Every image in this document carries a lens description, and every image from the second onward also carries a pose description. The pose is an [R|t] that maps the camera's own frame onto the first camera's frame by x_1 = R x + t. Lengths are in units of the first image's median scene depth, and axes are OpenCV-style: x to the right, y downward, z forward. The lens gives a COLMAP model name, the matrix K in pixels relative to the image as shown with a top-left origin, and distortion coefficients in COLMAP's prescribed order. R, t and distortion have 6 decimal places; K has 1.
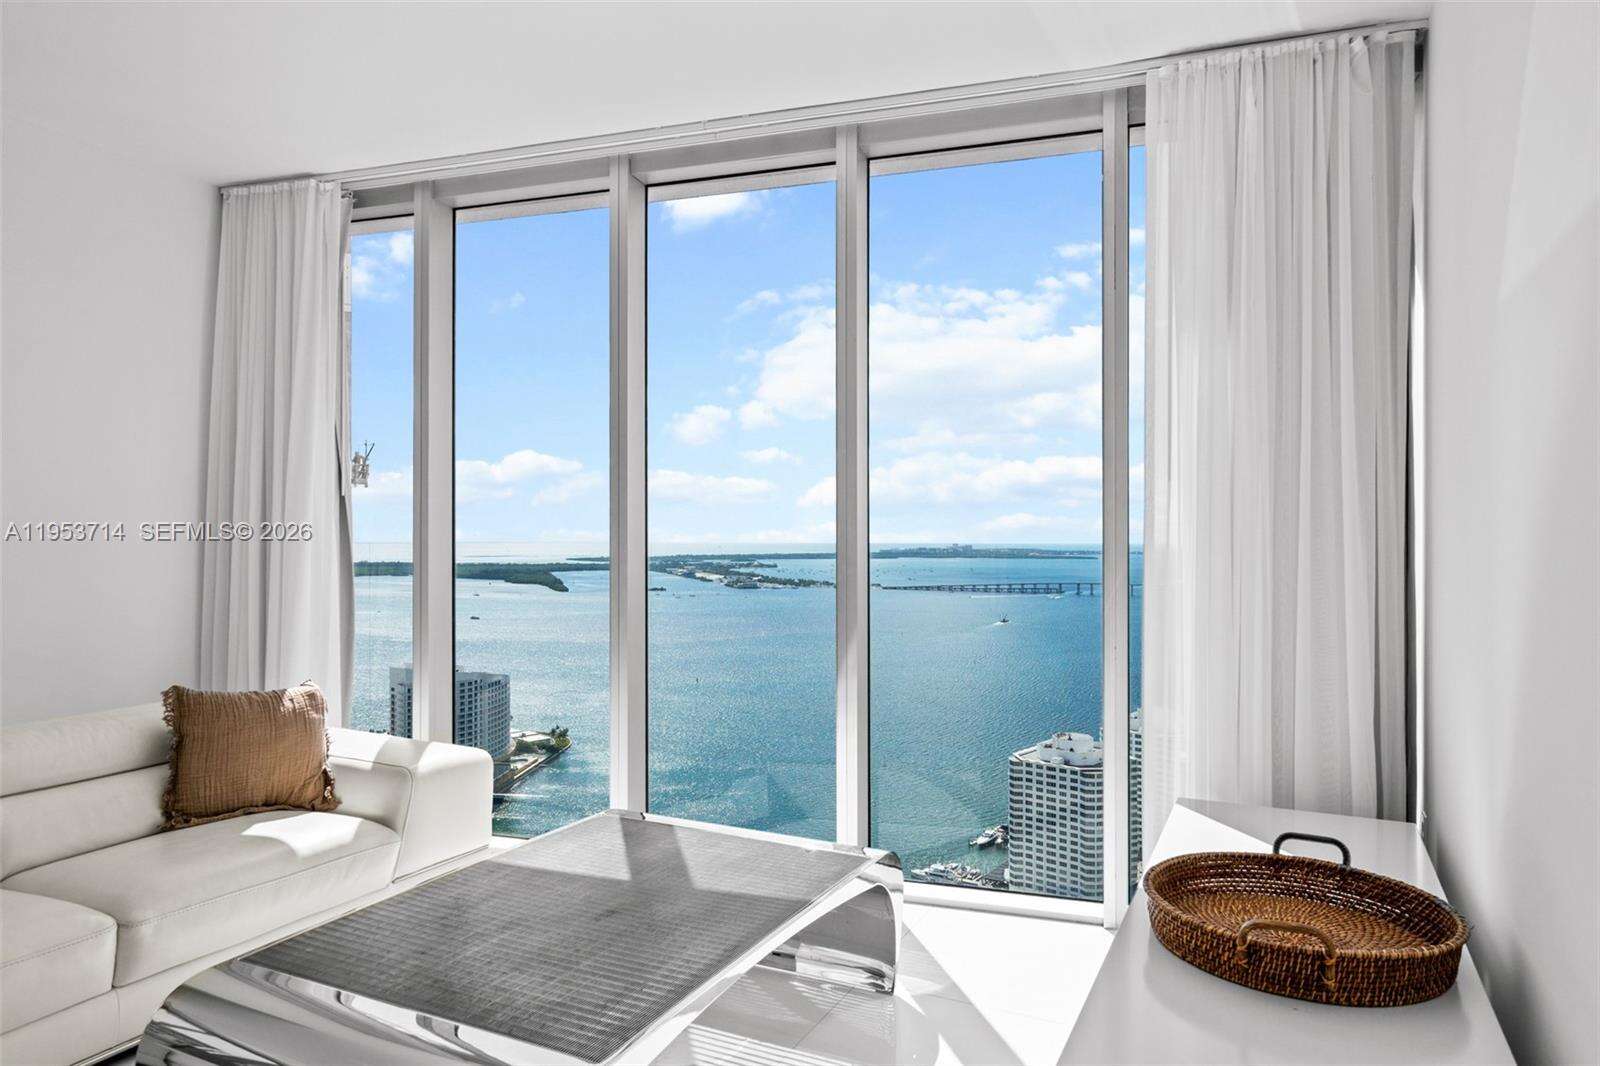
lens RADIAL K [[983.8, 0, 825.6], [0, 983.8, 540.6], [0, 0, 1]] dist [0.006530, 0.004304]
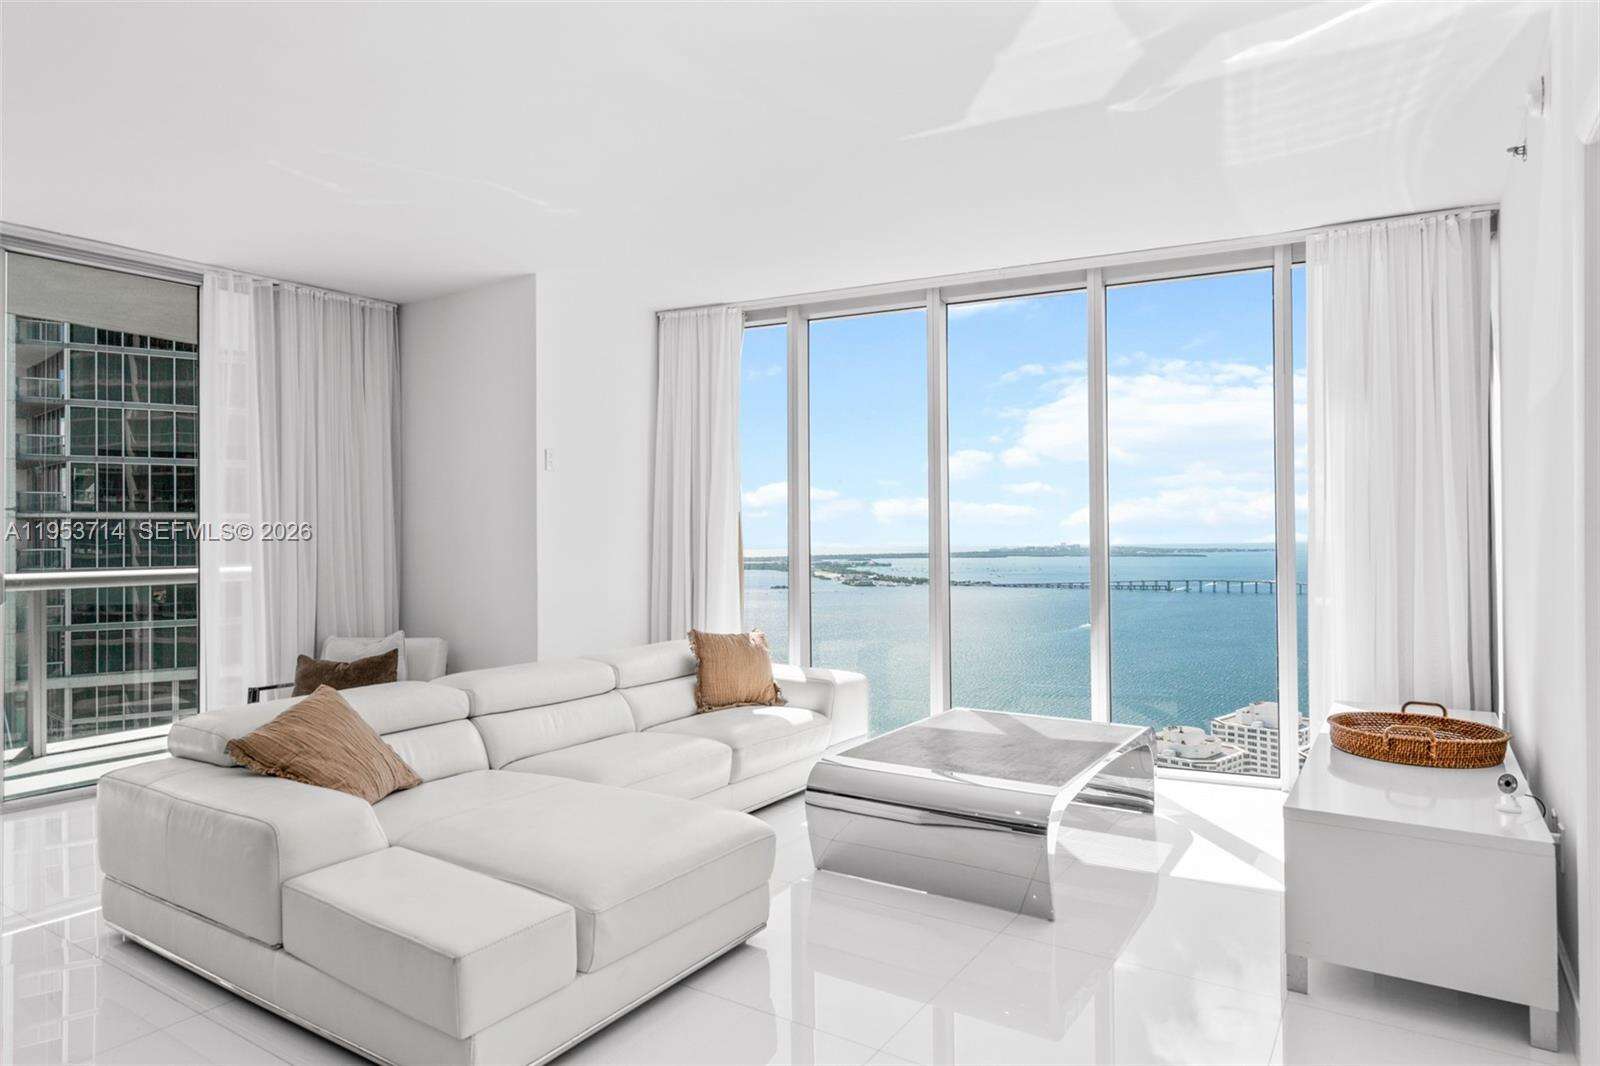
lens RADIAL K [[936.2, 0, 816.3], [0, 936.2, 534.3], [0, 0, 1]] dist [-0.002057, 0.006373]
pose [[0.992169, -0.009364, -0.124551, -0.249681], [0.008454, 0.999934, -0.007834, 0.000463], [0.124616, 0.006720, 0.992182, -0.531977]]
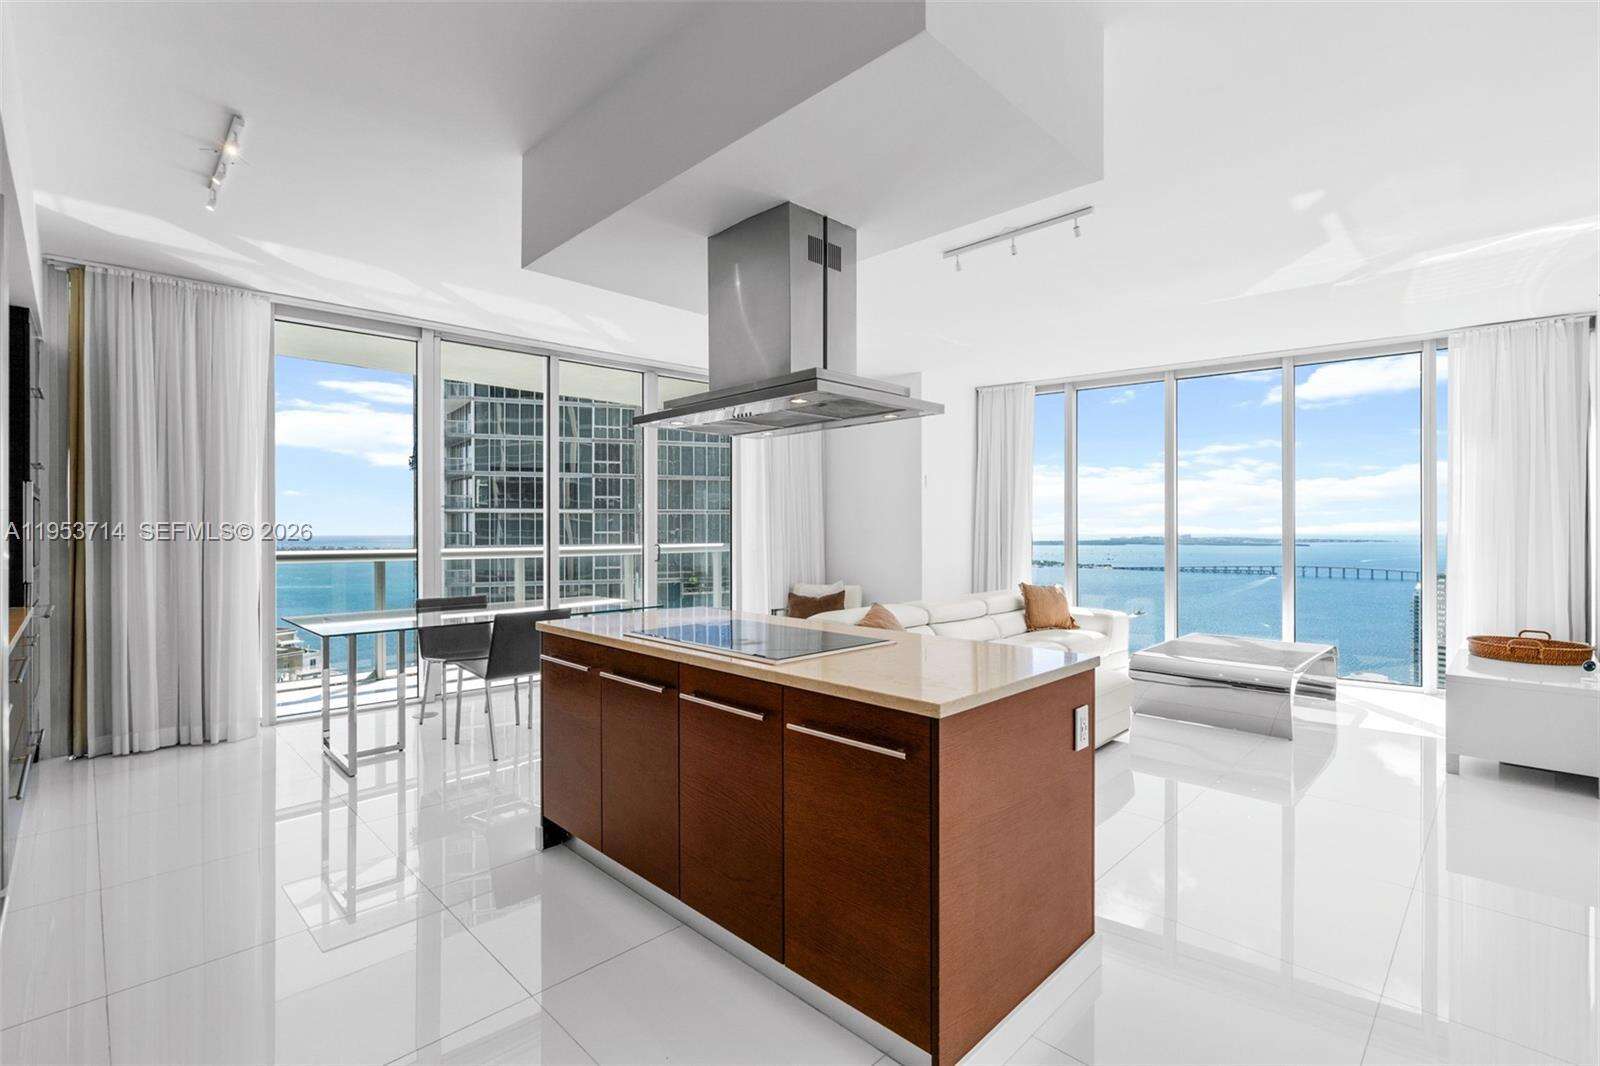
lens RADIAL K [[725.2, 0, 817.7], [0, 725.2, 535.5], [0, 0, 1]] dist [0.001868, 0.000605]
pose [[0.949275, -0.000469, -0.314446, -0.549463], [0.002314, 0.999982, 0.005495, 0.001252], [0.314438, -0.005944, 0.949260, -1.111631]]
